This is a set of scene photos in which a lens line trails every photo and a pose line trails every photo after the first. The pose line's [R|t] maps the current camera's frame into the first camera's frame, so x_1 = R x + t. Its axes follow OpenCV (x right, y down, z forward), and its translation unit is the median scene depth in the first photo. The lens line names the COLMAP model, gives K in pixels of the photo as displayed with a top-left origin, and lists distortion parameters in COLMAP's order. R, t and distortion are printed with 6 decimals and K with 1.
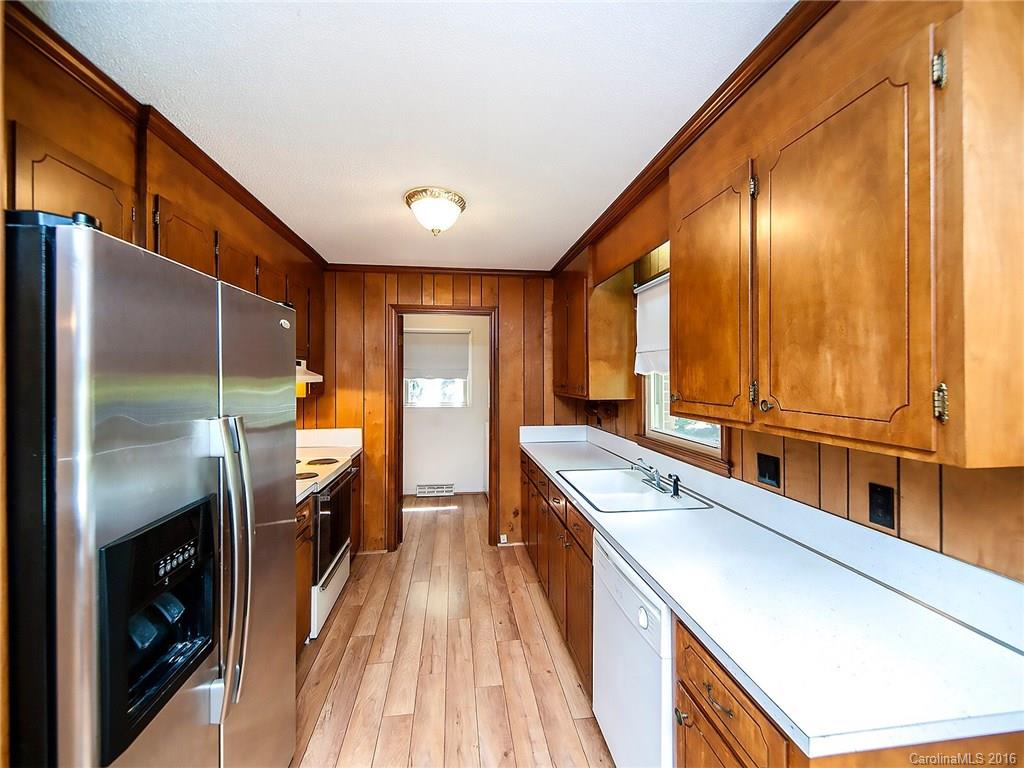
lens RADIAL K [[422.8, 0, 506.0], [0, 422.8, 375.3], [0, 0, 1]] dist [0.020654, 0.000018]
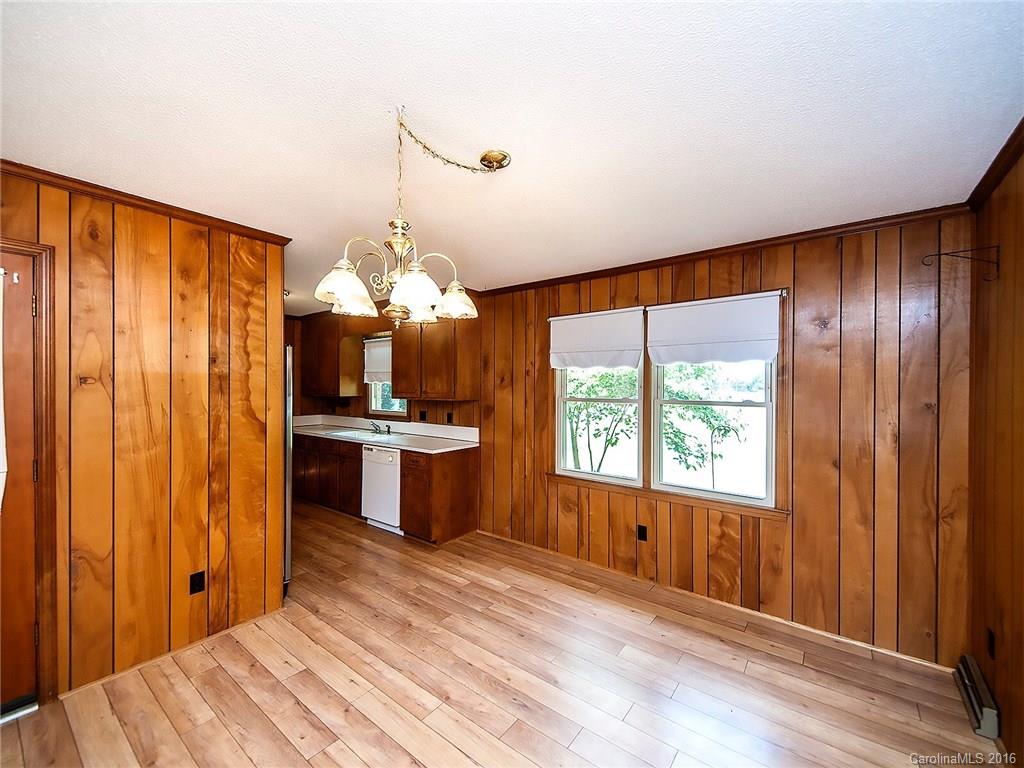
lens RADIAL K [[422.8, 0, 510.0], [0, 422.8, 386.1], [0, 0, 1]] dist [0.020654, 0.000018]
pose [[0.710403, 0.005174, 0.703776, -0.798034], [-0.006695, 0.999977, -0.000594, 0.009244], [-0.703763, -0.004290, 0.710422, -1.176790]]
